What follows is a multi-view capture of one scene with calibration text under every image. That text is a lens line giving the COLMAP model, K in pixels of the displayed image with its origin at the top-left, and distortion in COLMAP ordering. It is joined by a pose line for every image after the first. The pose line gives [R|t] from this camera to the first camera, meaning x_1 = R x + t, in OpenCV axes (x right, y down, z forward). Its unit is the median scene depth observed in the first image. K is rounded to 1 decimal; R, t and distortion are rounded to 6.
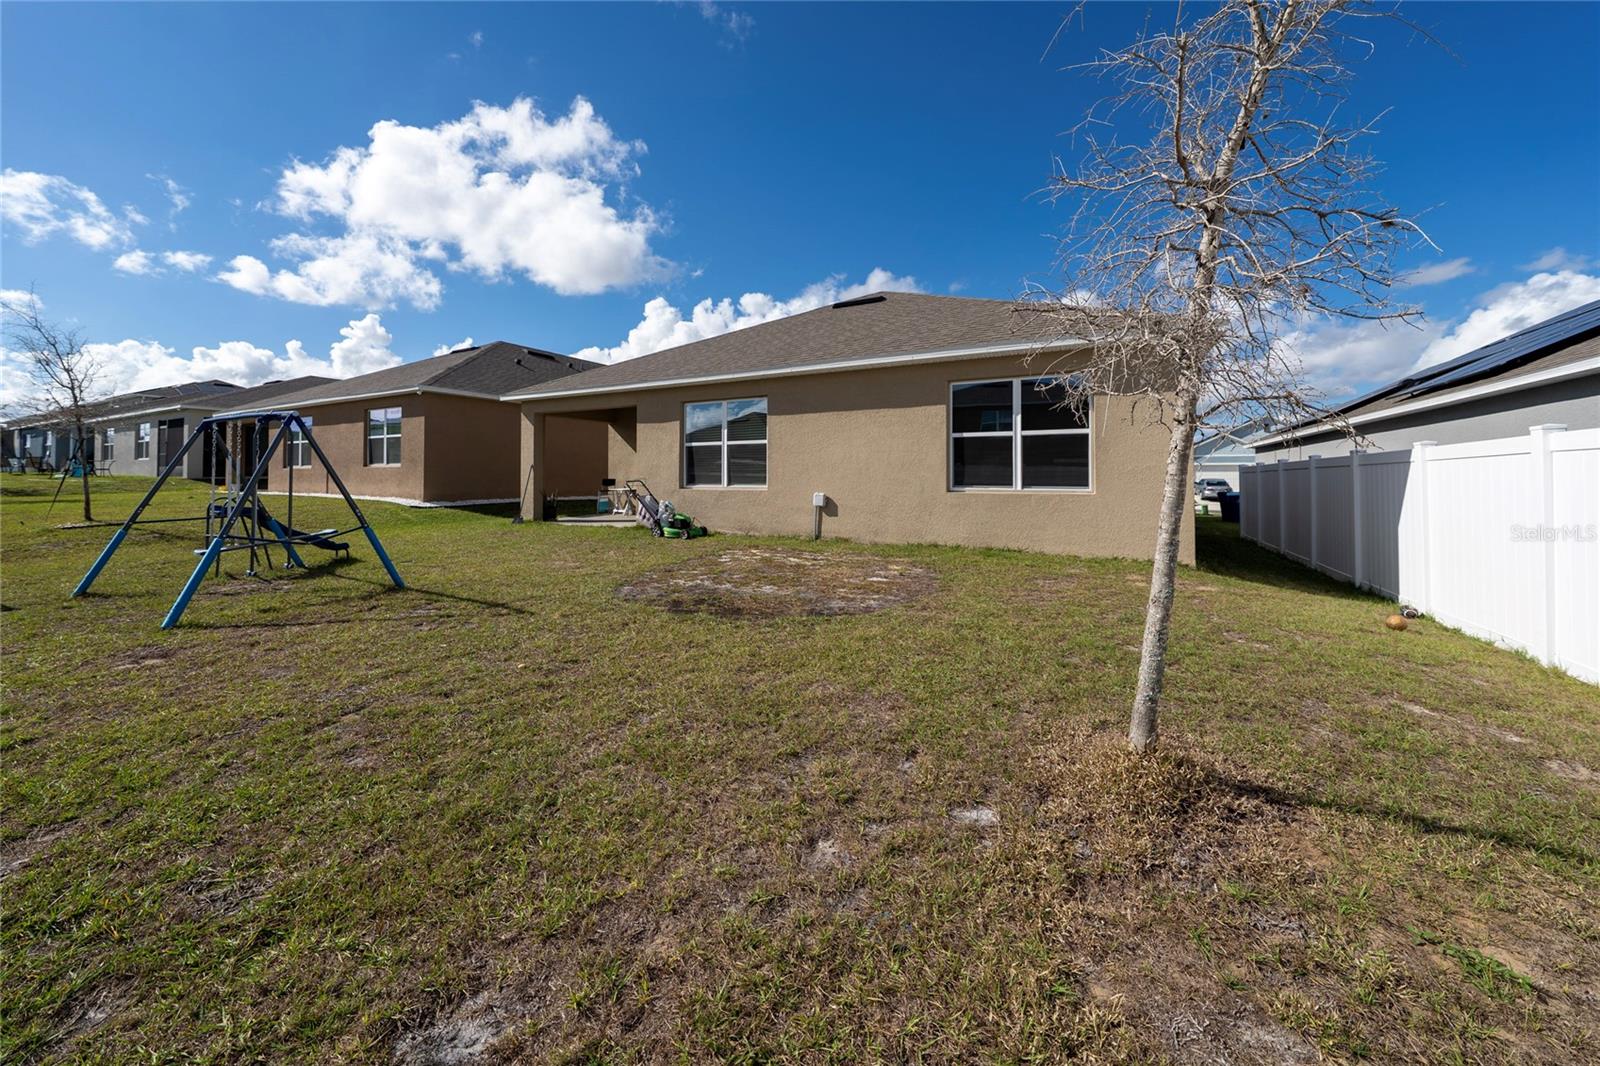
lens RADIAL K [[553.1, 0, 796.5], [0, 553.1, 534.4], [0, 0, 1]] dist [-0.001583, -0.000078]
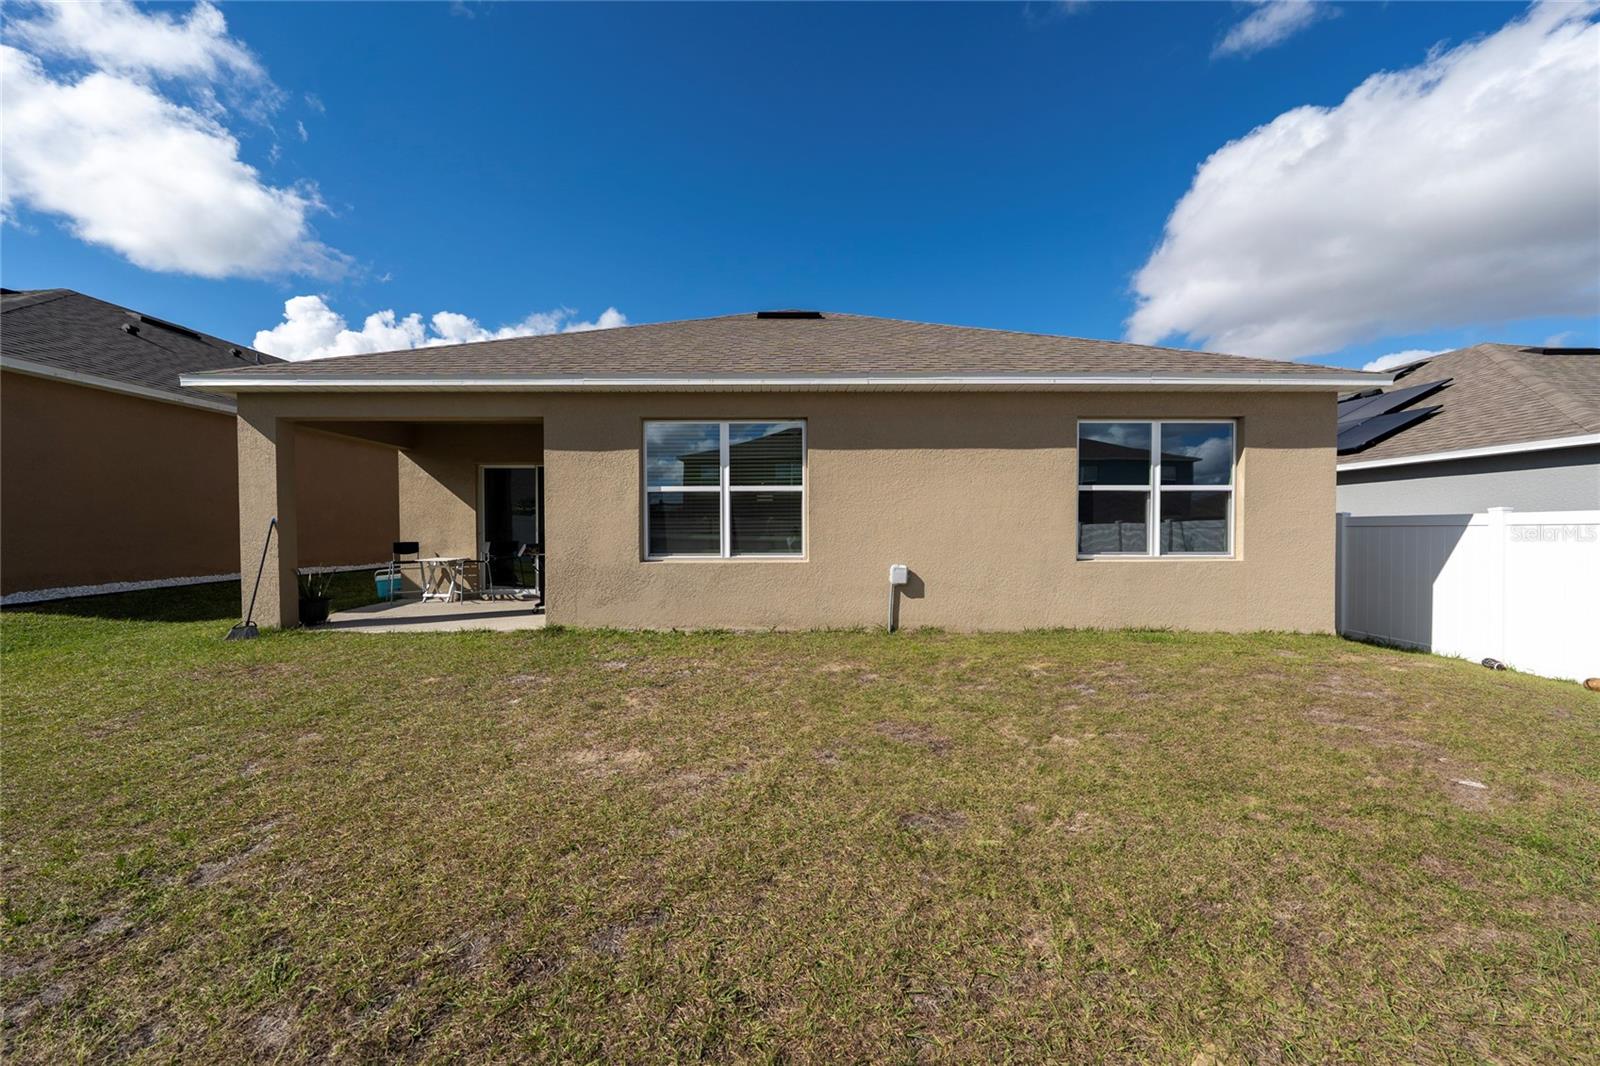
lens RADIAL K [[579.9, 0, 800.0], [0, 579.9, 533.0], [0, 0, 1]] dist [0.000410, 0.000075]
pose [[0.888273, -0.002975, 0.459305, -0.331320], [0.048762, 0.994939, -0.087859, -0.046620], [-0.456719, 0.100440, 0.883923, 0.342035]]
